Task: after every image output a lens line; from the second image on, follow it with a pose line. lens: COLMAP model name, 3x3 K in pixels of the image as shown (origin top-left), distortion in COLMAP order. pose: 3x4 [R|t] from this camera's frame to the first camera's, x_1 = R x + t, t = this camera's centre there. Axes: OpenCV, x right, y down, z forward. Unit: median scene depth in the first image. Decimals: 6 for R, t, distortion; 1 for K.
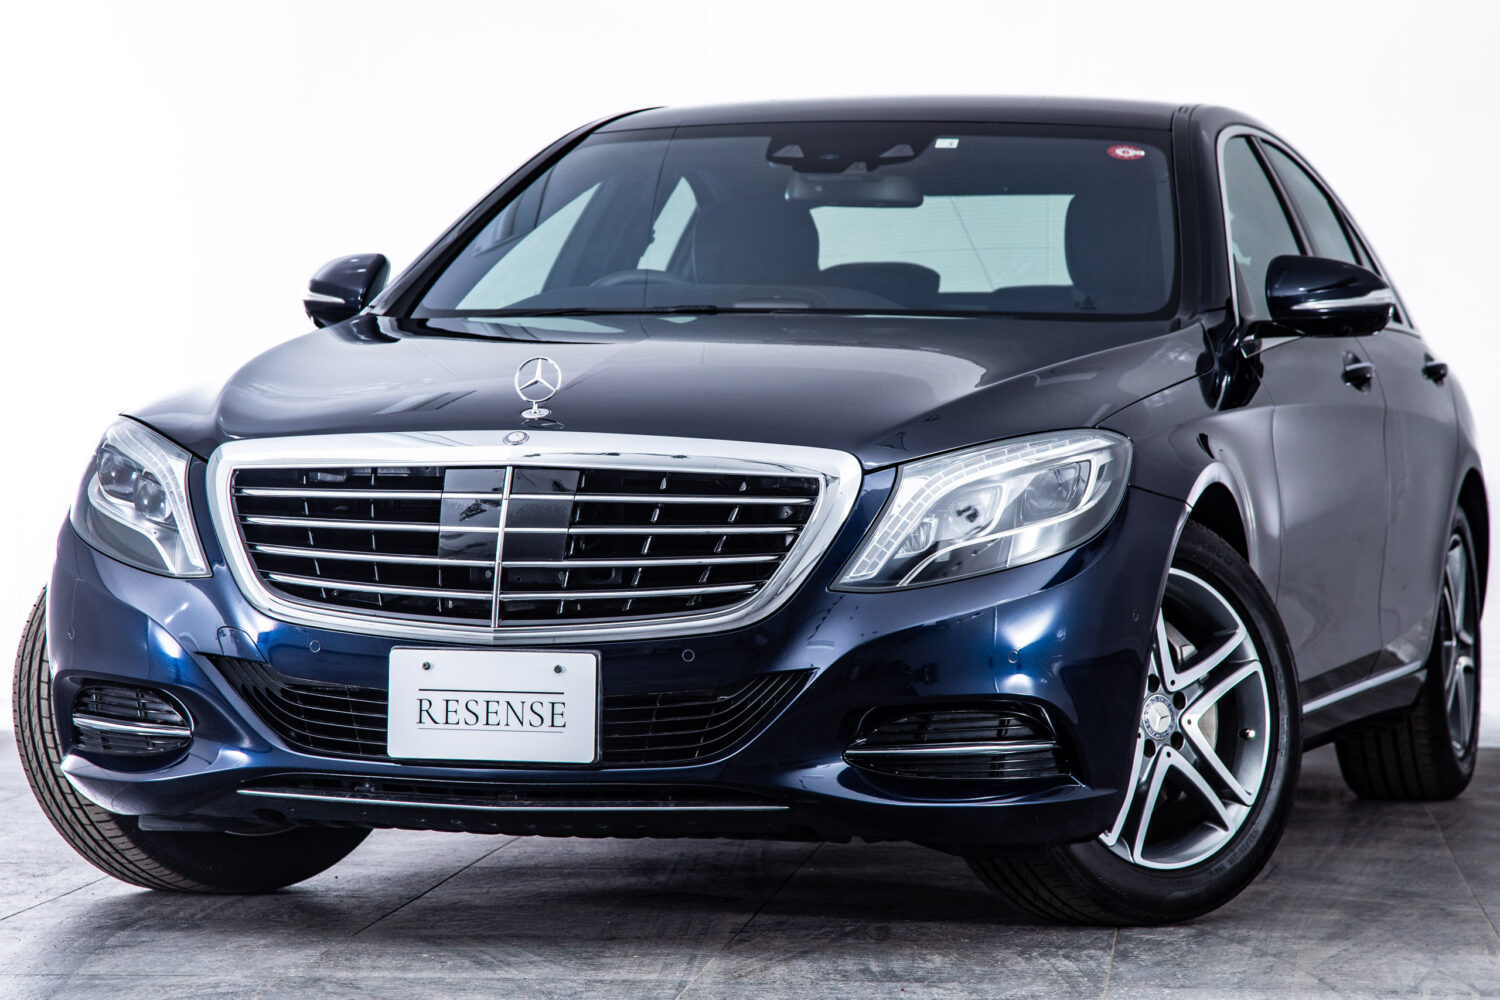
lens RADIAL K [[5180.5, 0, 750.0], [0, 5180.5, 500.0], [0, 0, 1]] dist [0.230773, 0.578570]
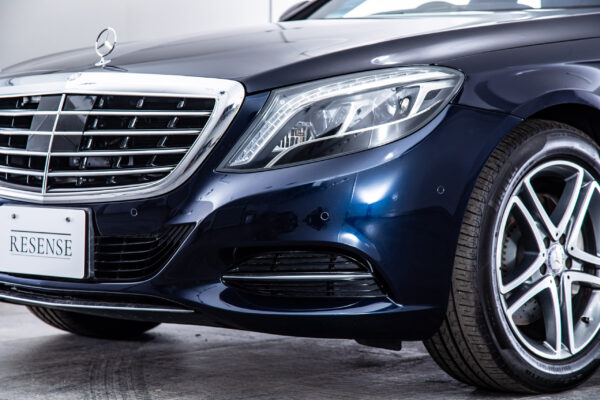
lens RADIAL K [[2021.5, 0, 300.0], [0, 2021.5, 200.0], [0, 0, 1]] dist [-0.069145, 0.066988]
pose [[0.880235, 0.011664, -0.474395, 0.319486], [0.002505, 0.999570, 0.029224, 0.008444], [0.474532, -0.026913, 0.879827, 0.480311]]
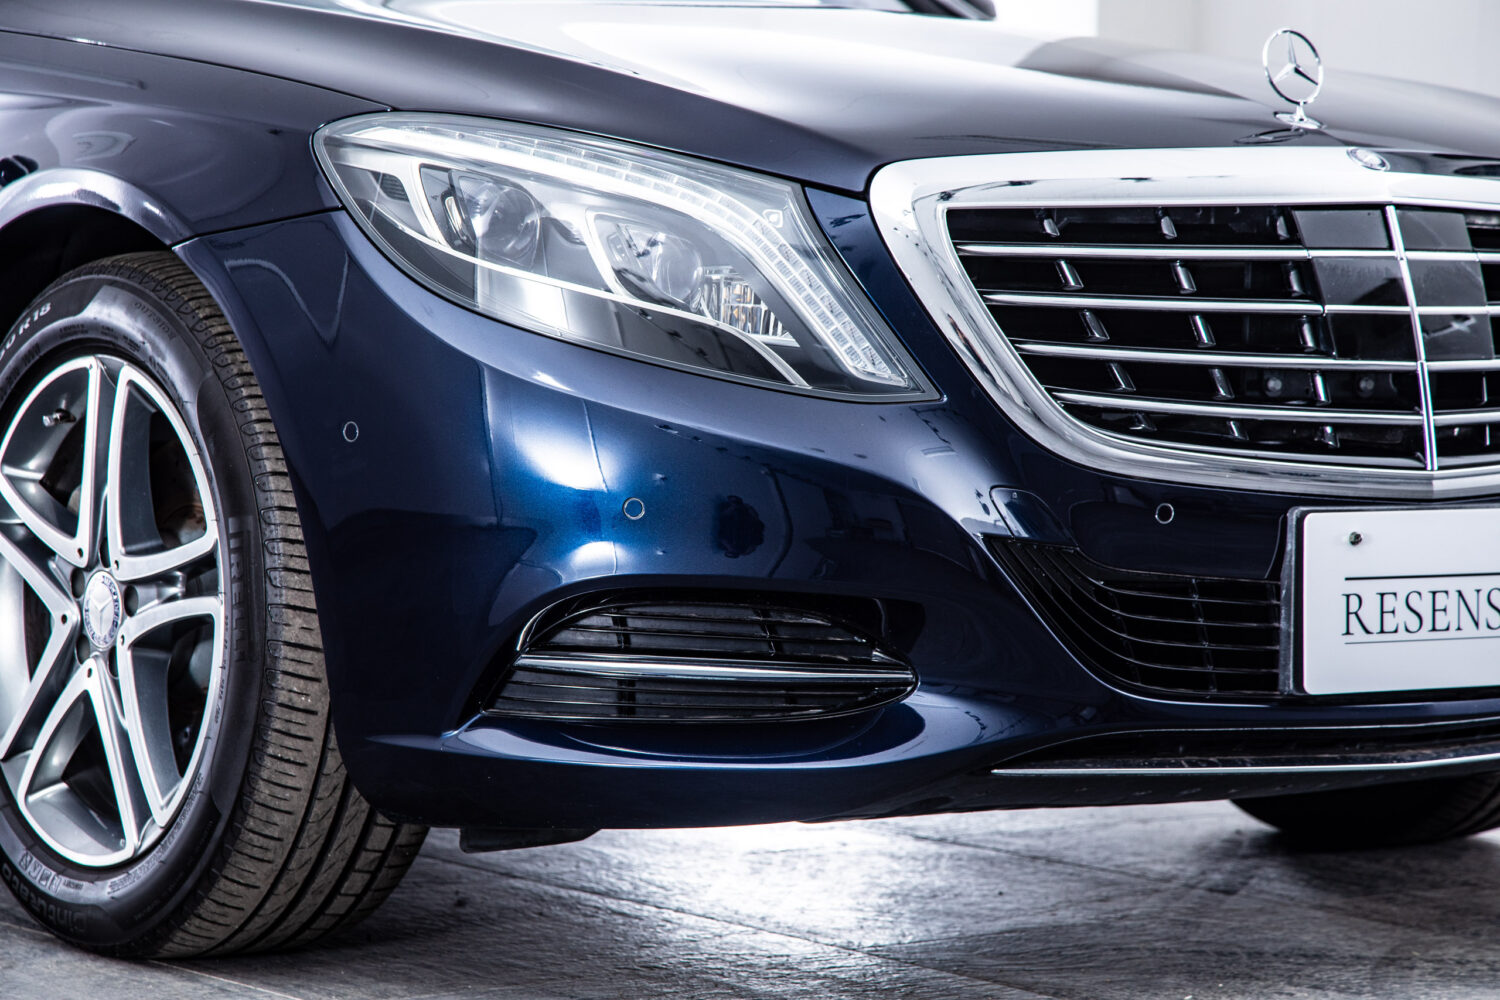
lens RADIAL K [[5053.8, 0, 750.0], [0, 5053.8, 500.0], [0, 0, 1]] dist [-0.069145, 0.066988]
pose [[0.640745, -0.041030, 0.766656, -0.552639], [0.000017, 0.998572, 0.053427, -0.003582], [-0.767754, -0.034220, 0.639831, 0.679517]]
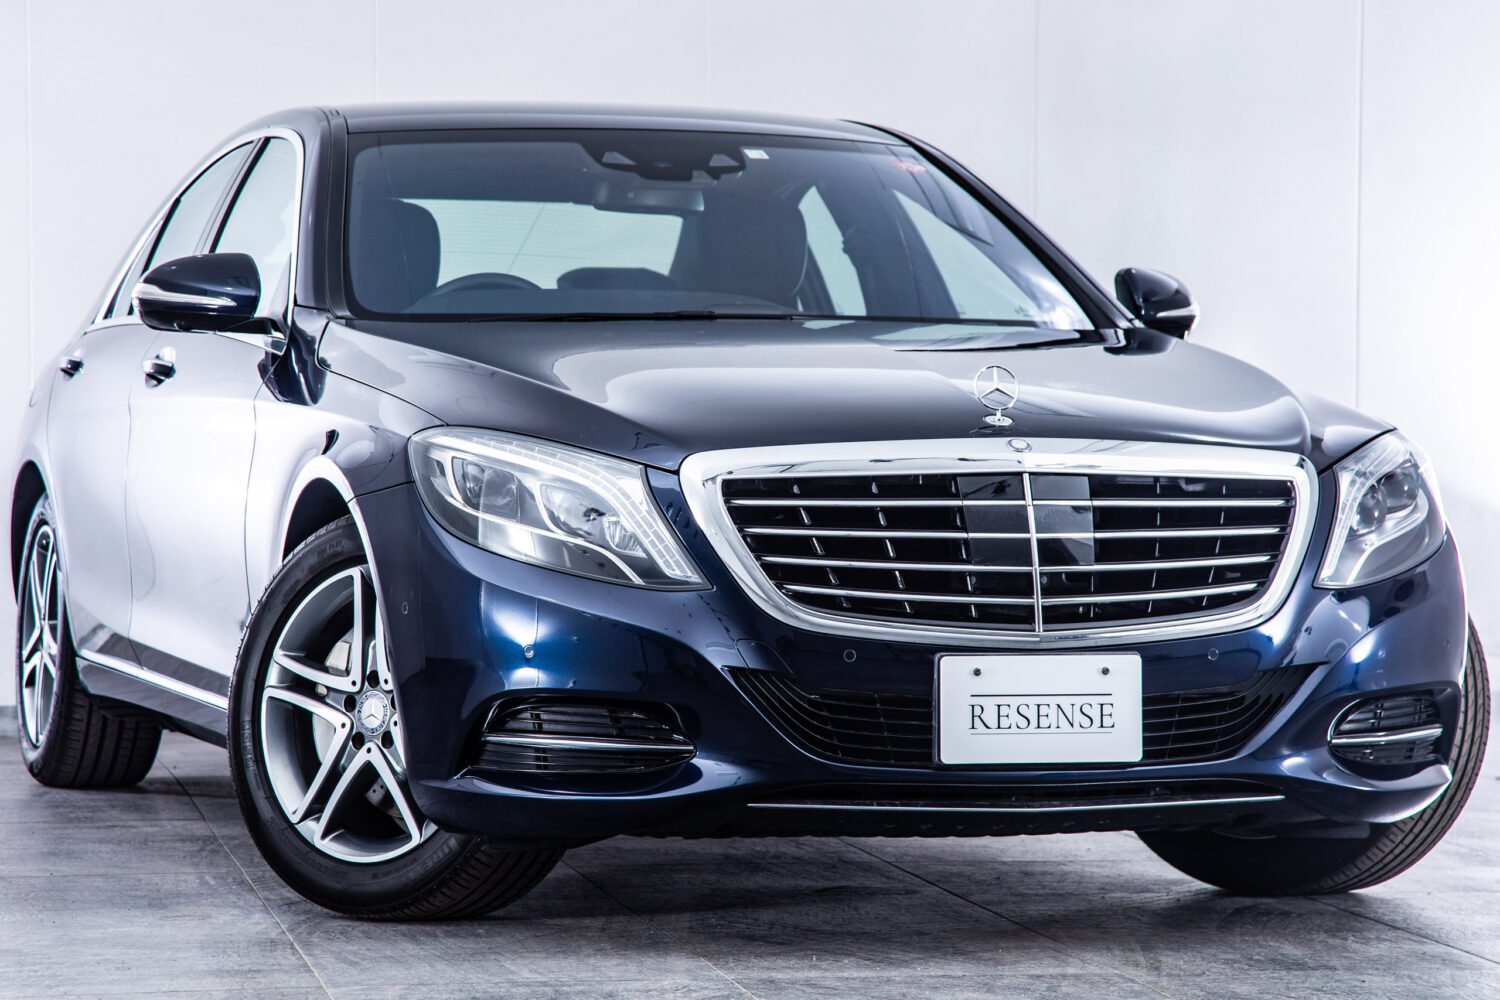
lens RADIAL K [[5053.8, 0, 750.0], [0, 5053.8, 500.0], [0, 0, 1]] dist [-0.069145, 0.066988]
pose [[0.857513, -0.012149, 0.514320, -0.604083], [0.010801, 0.999926, 0.005612, -0.007395], [-0.514350, 0.000743, 0.857580, 0.179825]]
